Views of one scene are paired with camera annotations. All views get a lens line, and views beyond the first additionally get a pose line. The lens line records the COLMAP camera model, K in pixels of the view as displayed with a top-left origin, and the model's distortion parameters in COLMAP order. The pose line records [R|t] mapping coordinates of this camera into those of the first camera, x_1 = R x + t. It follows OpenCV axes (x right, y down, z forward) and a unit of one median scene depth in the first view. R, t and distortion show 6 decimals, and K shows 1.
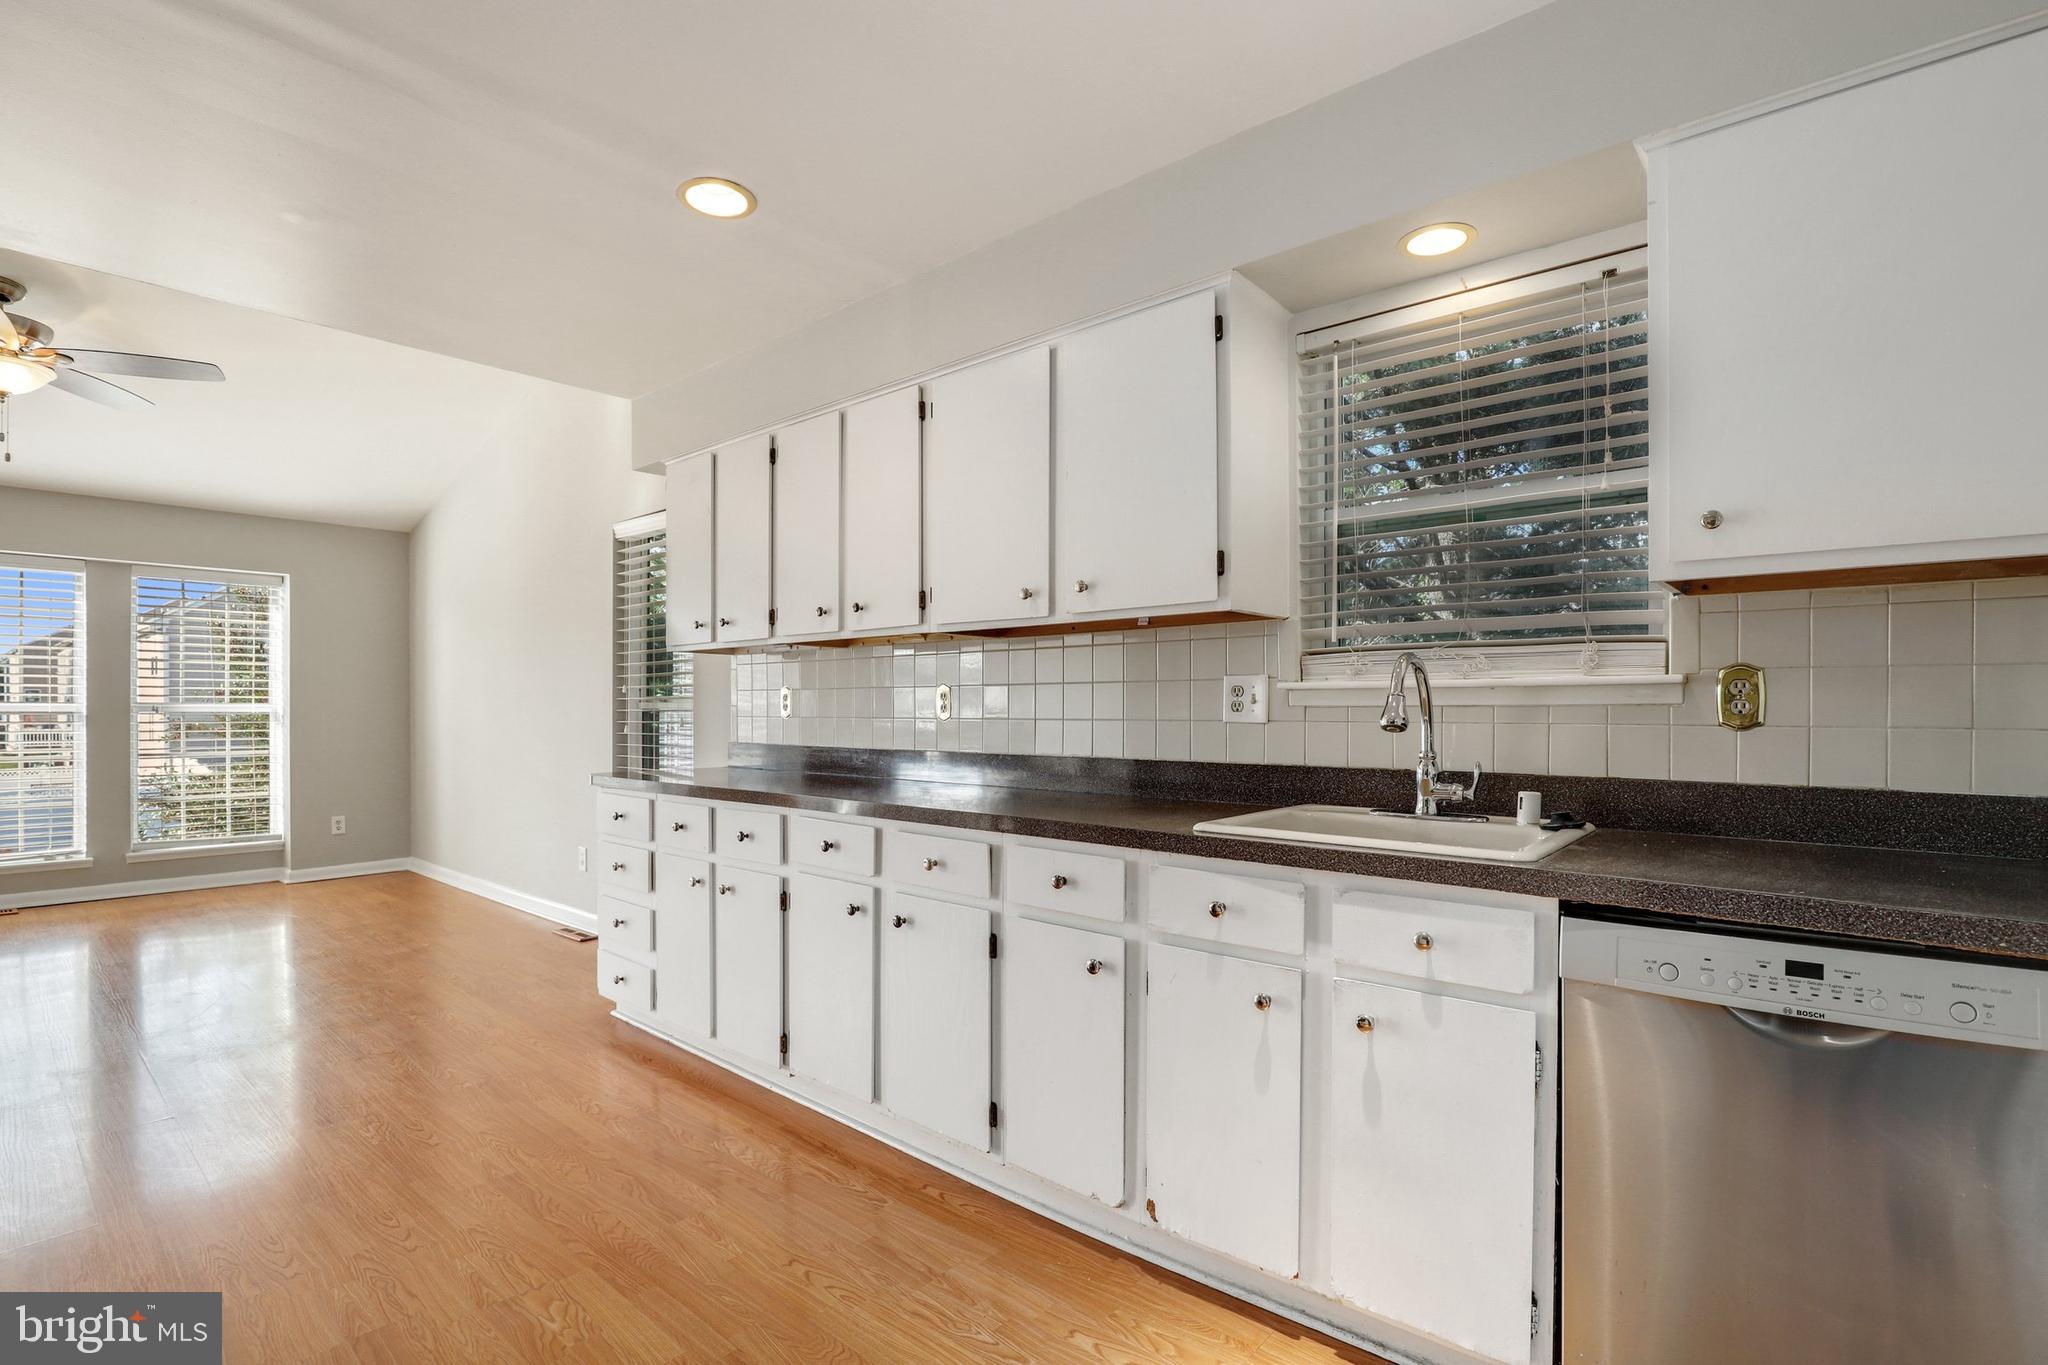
lens RADIAL K [[947.0, 0, 998.6], [0, 947.0, 703.2], [0, 0, 1]] dist [-0.017296, 0.001201]
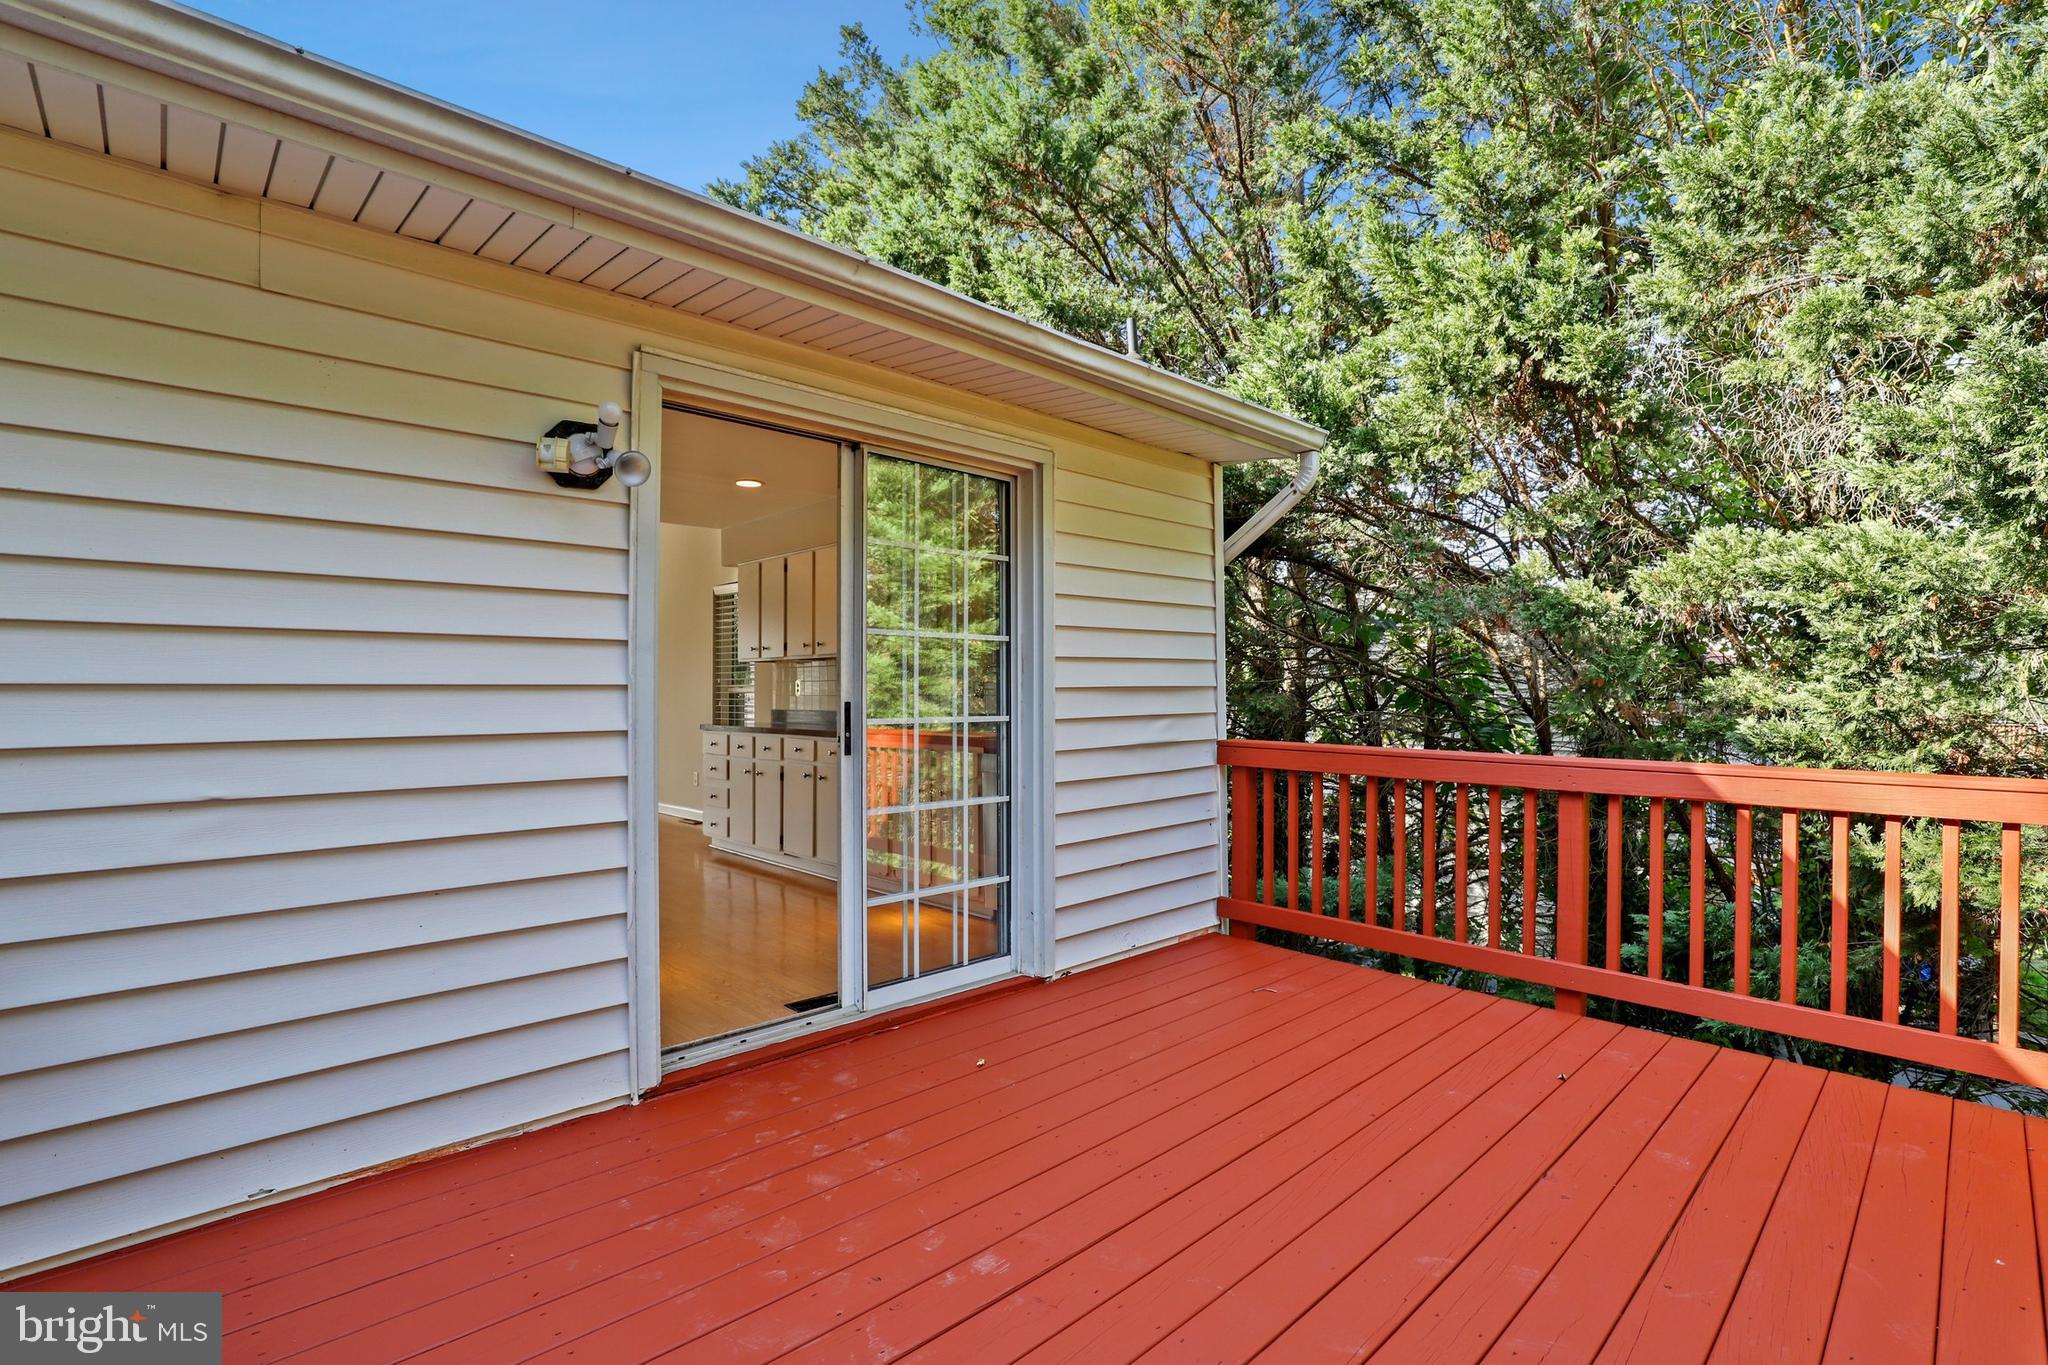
lens RADIAL K [[947.0, 0, 1016.0], [0, 947.0, 688.9], [0, 0, 1]] dist [-0.017296, 0.001201]
pose [[0.995844, 0.003306, -0.091017, 0.178186], [-0.003466, 0.999993, -0.001602, 0.000816], [0.091011, 0.001911, 0.995848, -0.399562]]
